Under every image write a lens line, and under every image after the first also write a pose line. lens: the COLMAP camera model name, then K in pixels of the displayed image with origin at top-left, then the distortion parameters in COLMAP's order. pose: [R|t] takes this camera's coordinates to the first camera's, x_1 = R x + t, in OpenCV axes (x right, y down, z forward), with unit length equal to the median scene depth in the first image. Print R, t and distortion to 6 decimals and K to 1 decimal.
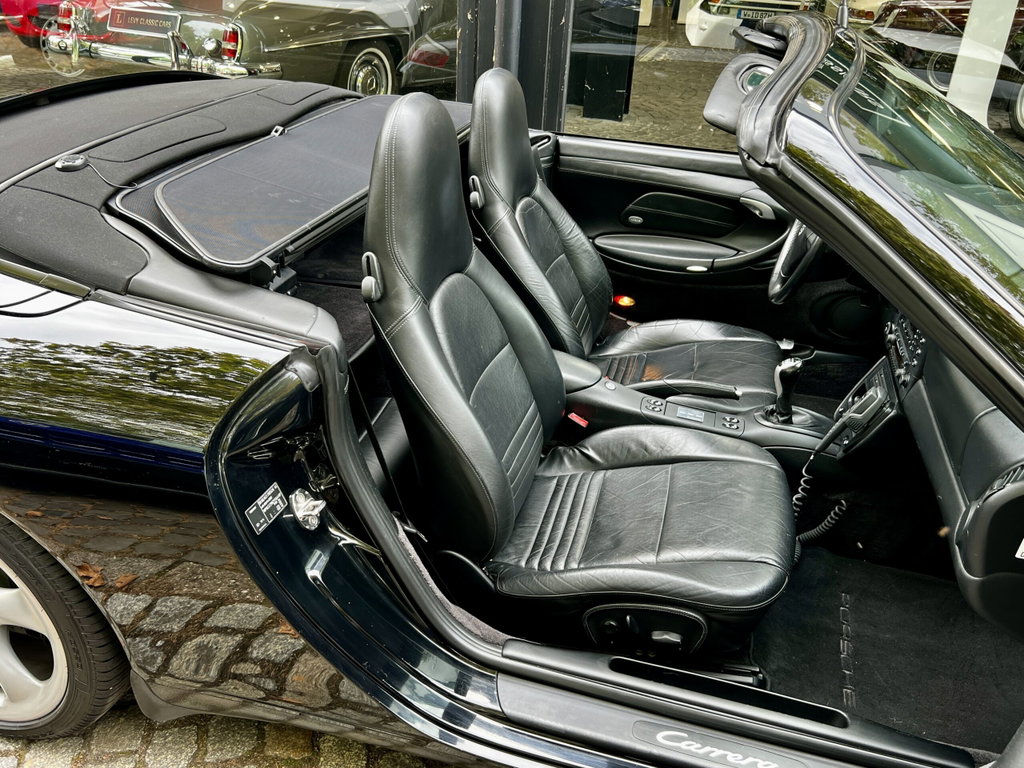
lens RADIAL K [[820.5, 0, 511.9], [0, 820.5, 385.7], [0, 0, 1]] dist [0.003541, -0.002883]
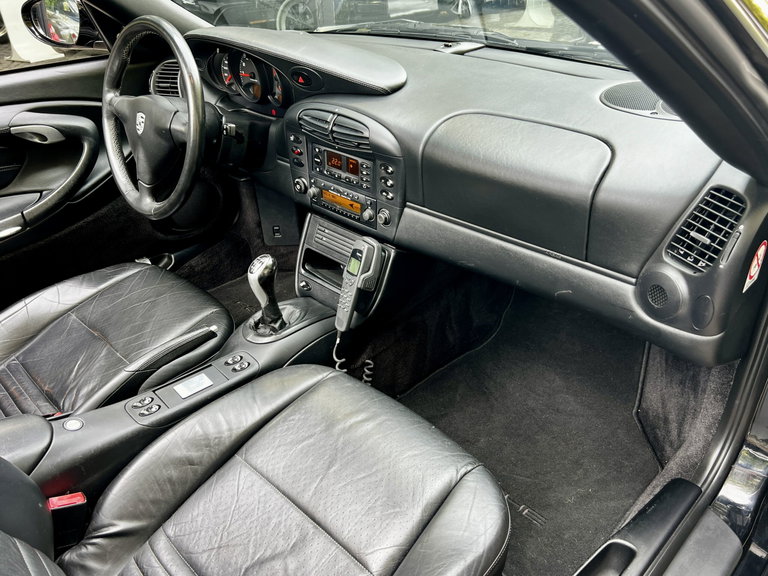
lens RADIAL K [[615.4, 0, 386.4], [0, 615.4, 284.7], [0, 0, 1]] dist [0.003541, -0.002883]
pose [[0.481464, -0.493184, 0.724543, -0.062560], [0.471492, 0.842599, 0.260233, -0.107079], [-0.738842, 0.216324, 0.638214, 0.479854]]
